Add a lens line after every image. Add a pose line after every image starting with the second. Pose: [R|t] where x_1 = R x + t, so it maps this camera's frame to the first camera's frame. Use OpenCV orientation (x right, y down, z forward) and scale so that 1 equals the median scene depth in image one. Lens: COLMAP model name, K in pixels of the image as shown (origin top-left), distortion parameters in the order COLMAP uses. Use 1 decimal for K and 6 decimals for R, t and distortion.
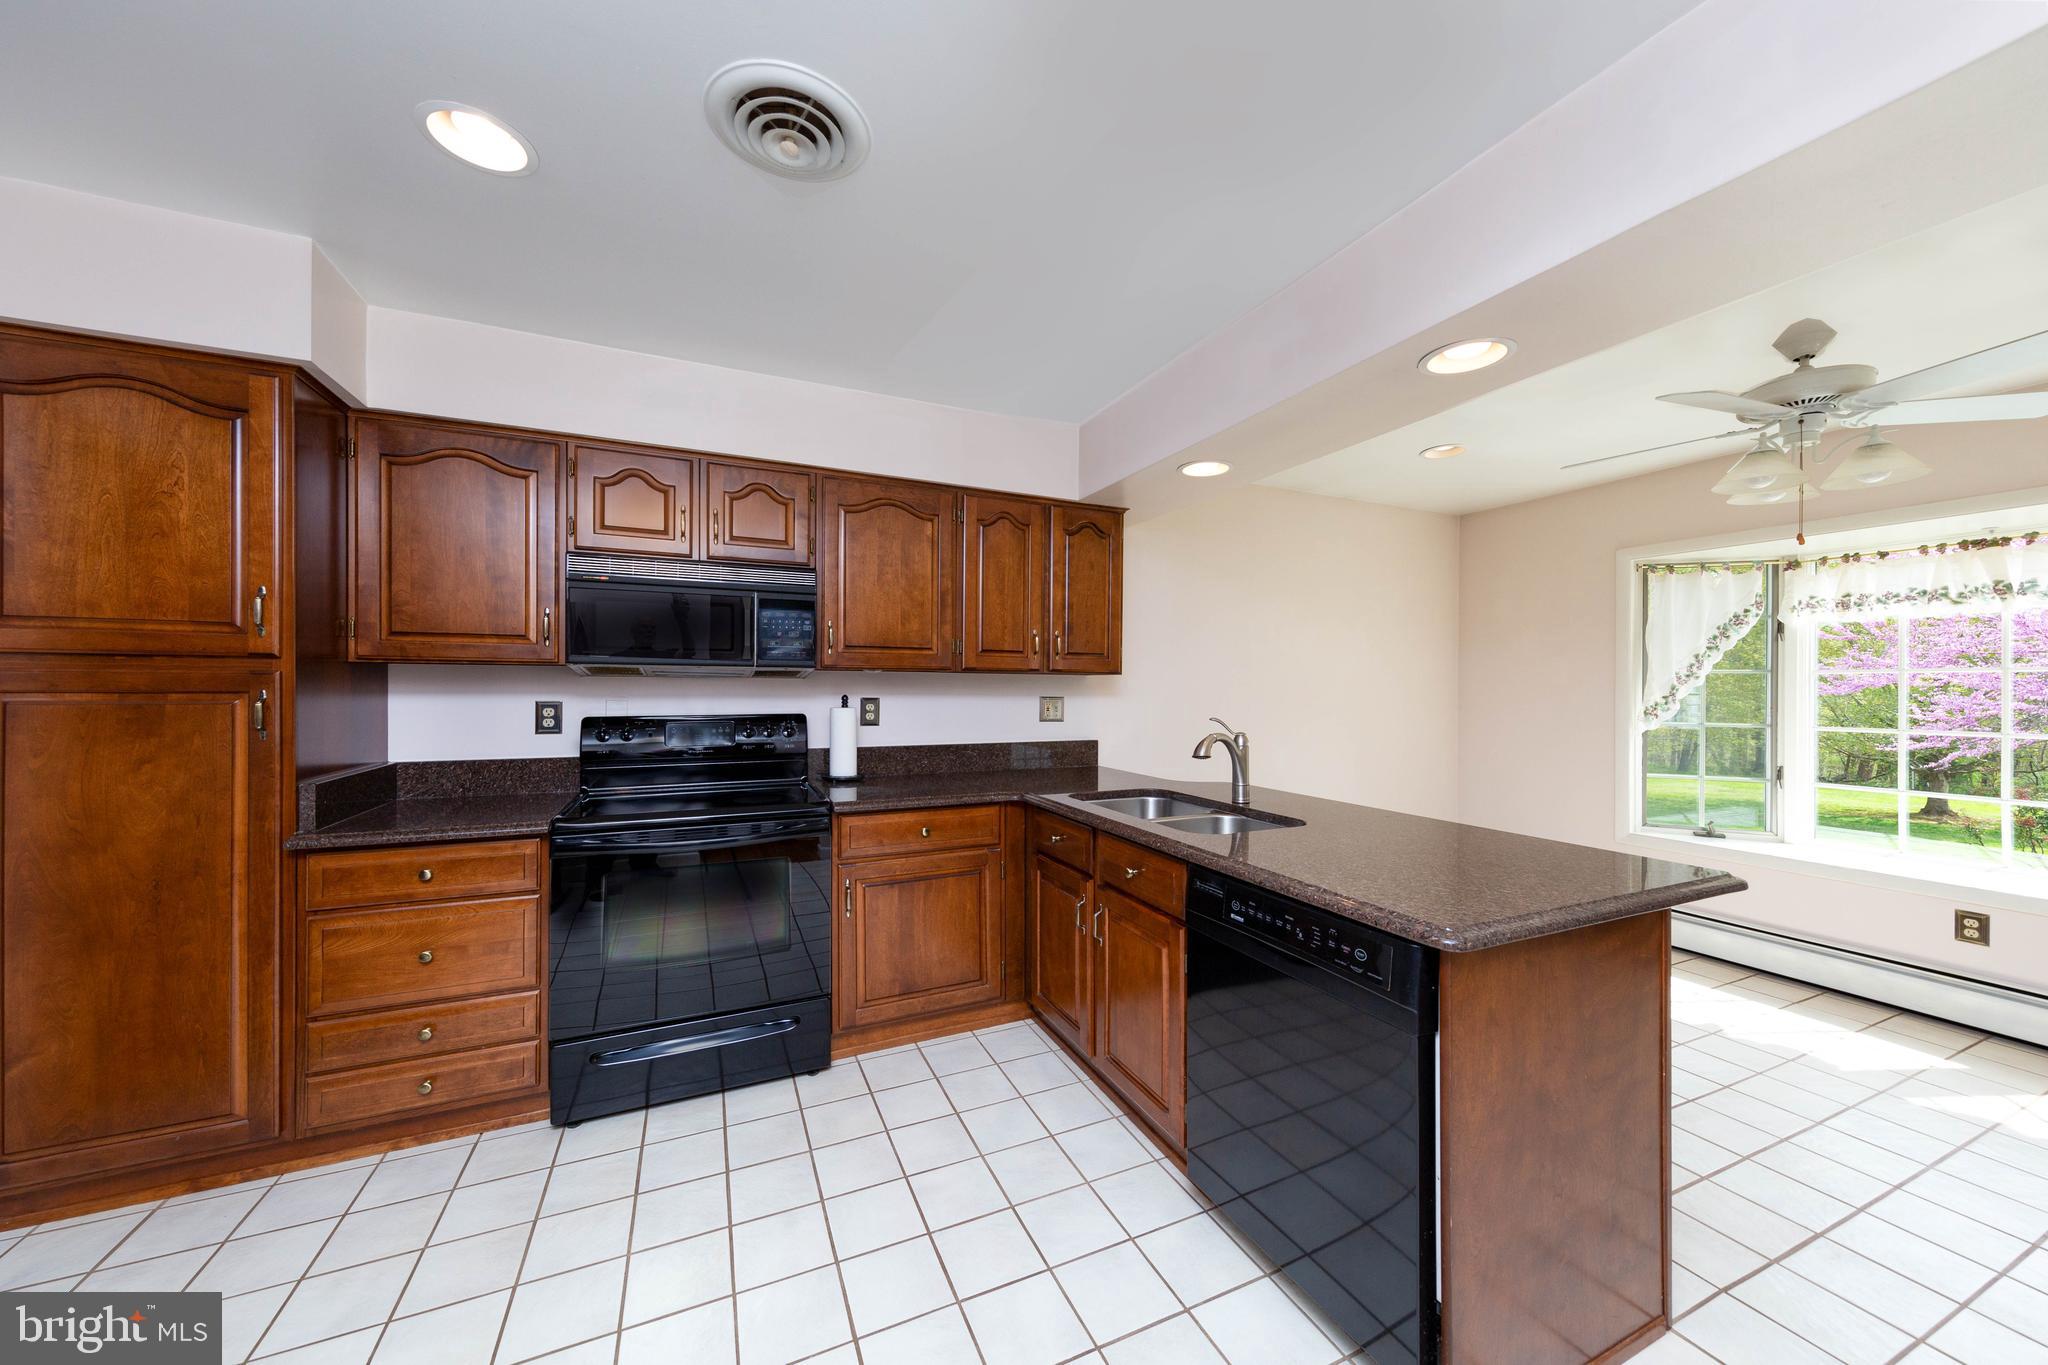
lens RADIAL K [[680.1, 0, 1032.5], [0, 680.1, 687.7], [0, 0, 1]] dist [0.001144, 0.000000]
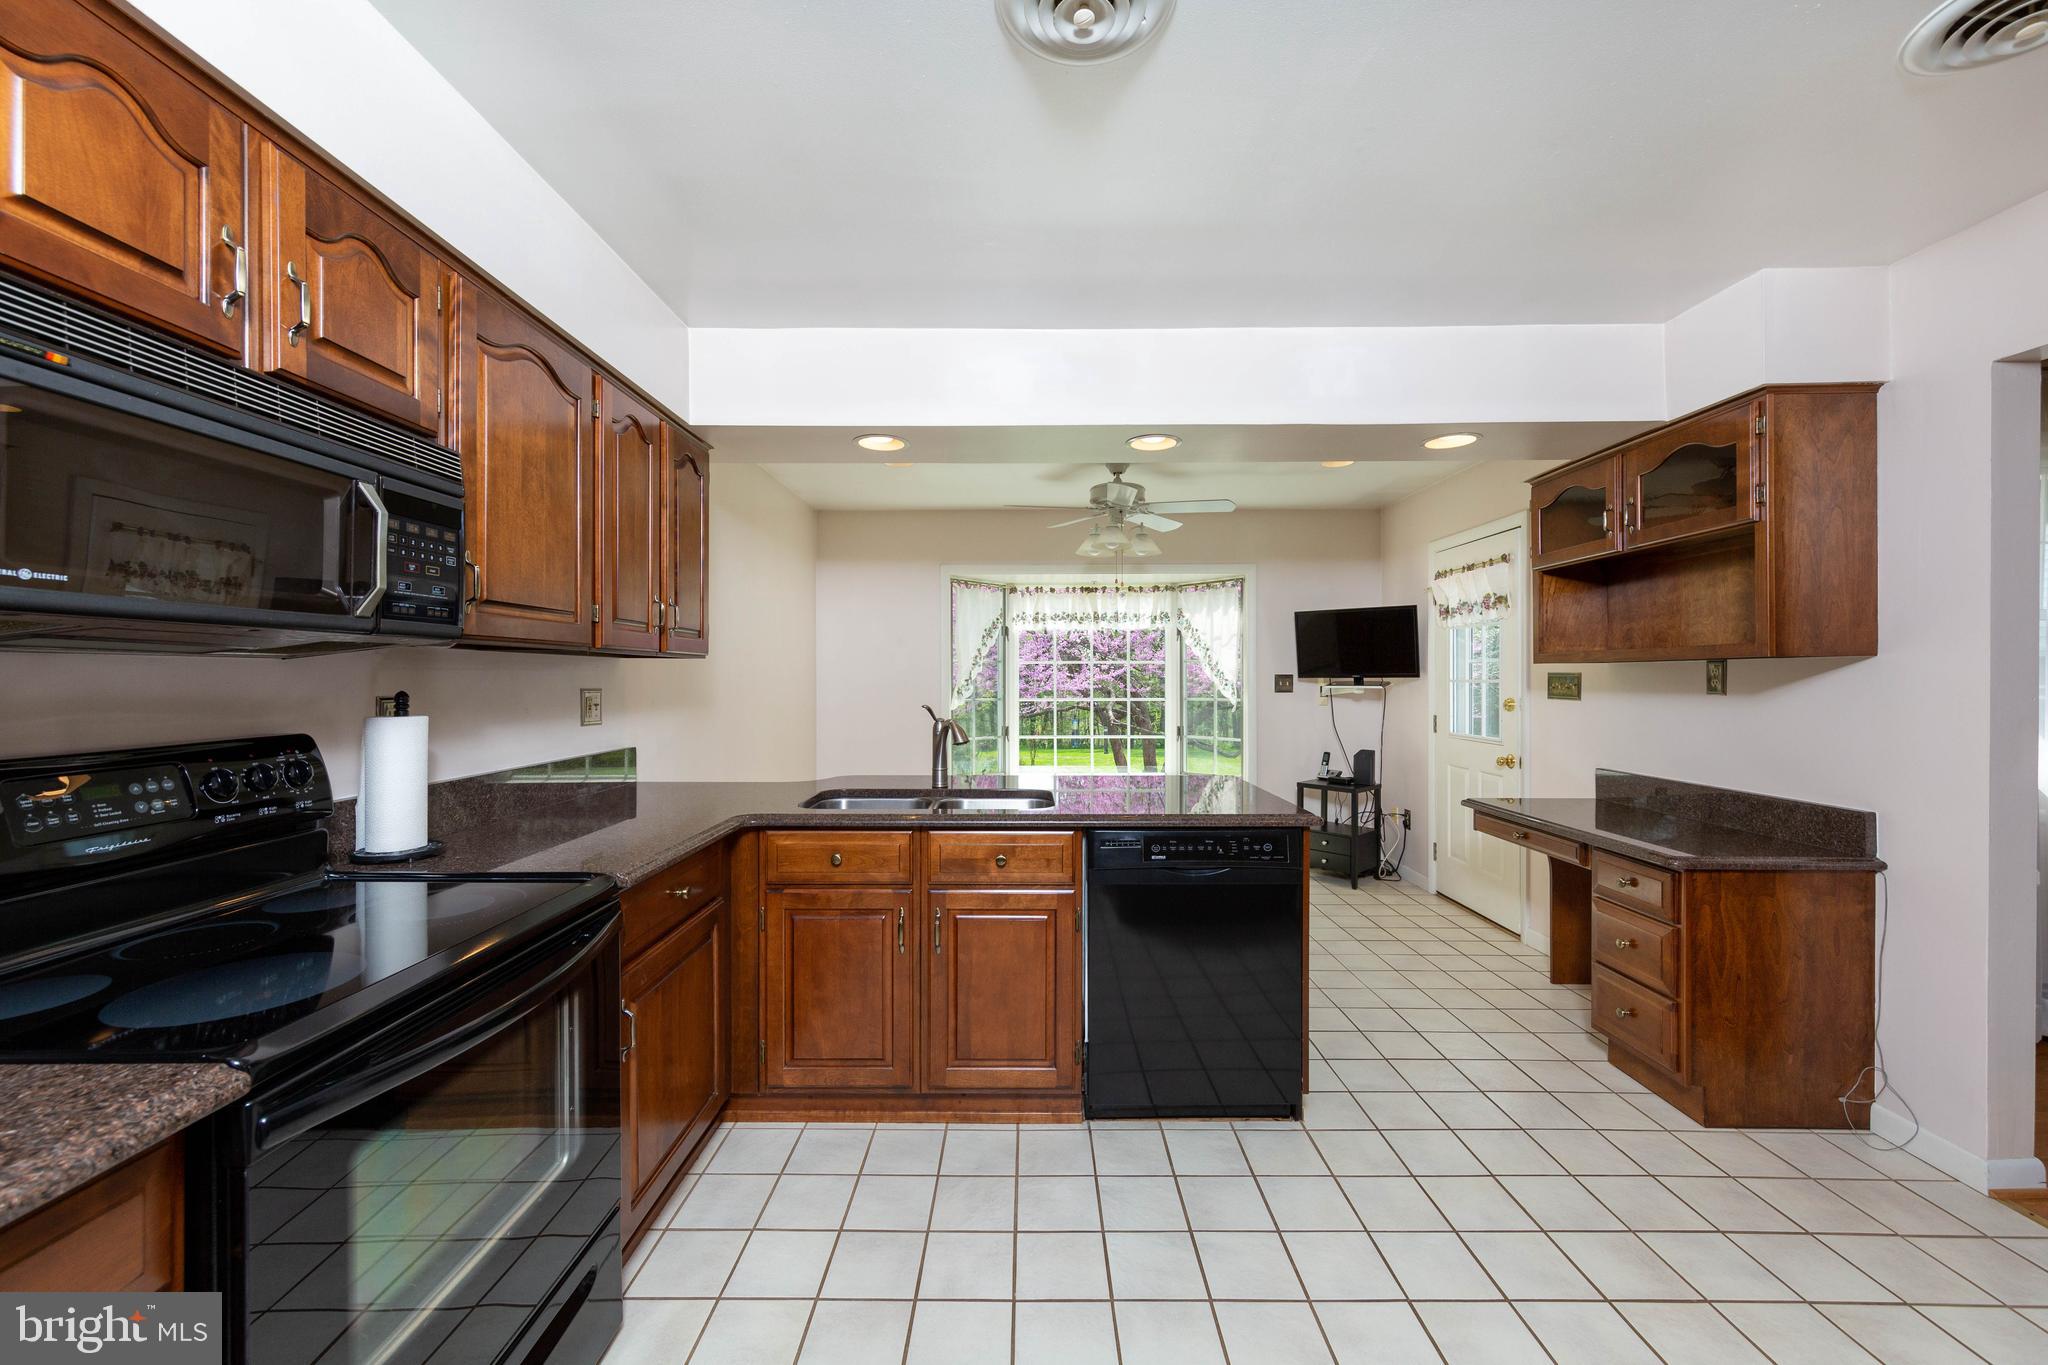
lens RADIAL K [[792.2, 0, 1026.3], [0, 792.2, 673.5], [0, 0, 1]] dist [0.008833, -0.000890]
pose [[0.436075, -0.002244, 0.899908, -0.562914], [-0.001958, 0.999992, 0.003443, -0.004891], [-0.899908, -0.003263, 0.436067, 0.284323]]
